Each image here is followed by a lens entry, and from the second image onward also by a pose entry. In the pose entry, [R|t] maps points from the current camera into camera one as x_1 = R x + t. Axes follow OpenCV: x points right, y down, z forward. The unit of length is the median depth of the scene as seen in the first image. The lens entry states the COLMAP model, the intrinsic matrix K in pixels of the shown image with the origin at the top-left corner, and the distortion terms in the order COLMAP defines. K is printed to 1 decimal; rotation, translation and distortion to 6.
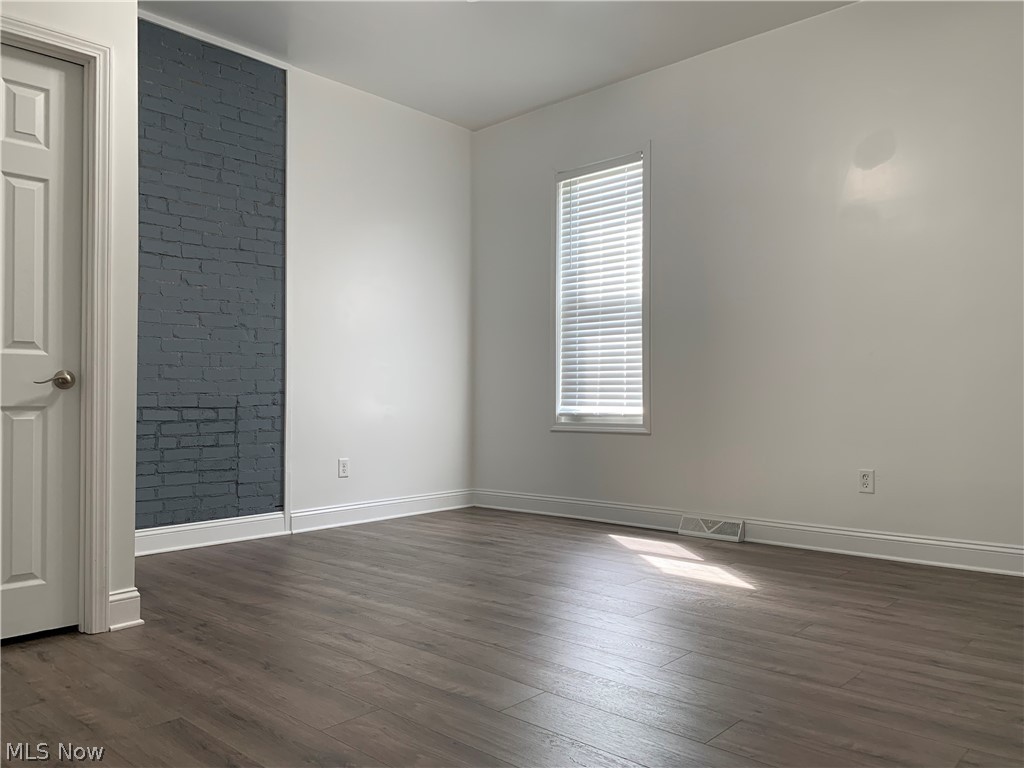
lens RADIAL K [[787.6, 0, 512.2], [0, 787.6, 383.3], [0, 0, 1]] dist [0.051945, -0.022213]
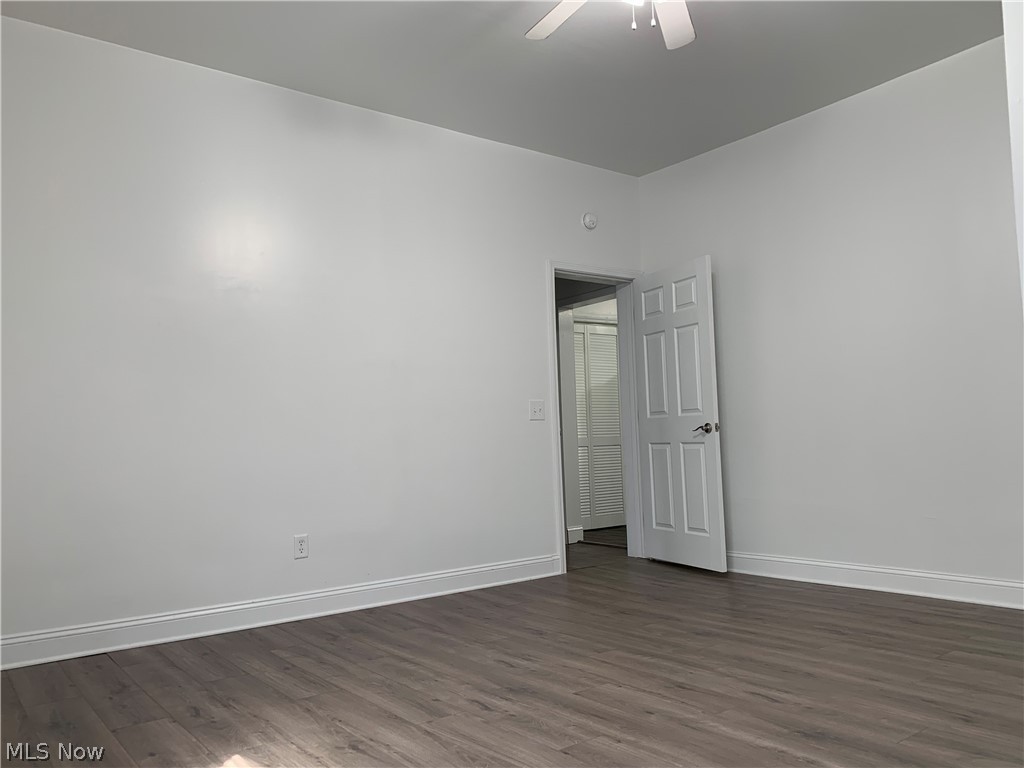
lens RADIAL K [[787.6, 0, 506.8], [0, 787.6, 385.2], [0, 0, 1]] dist [0.051945, -0.022213]
pose [[-0.983567, 0.047313, 0.174233, -0.077810], [0.030711, 0.994832, -0.096778, 0.017539], [-0.177912, -0.089837, -0.979937, 2.114028]]
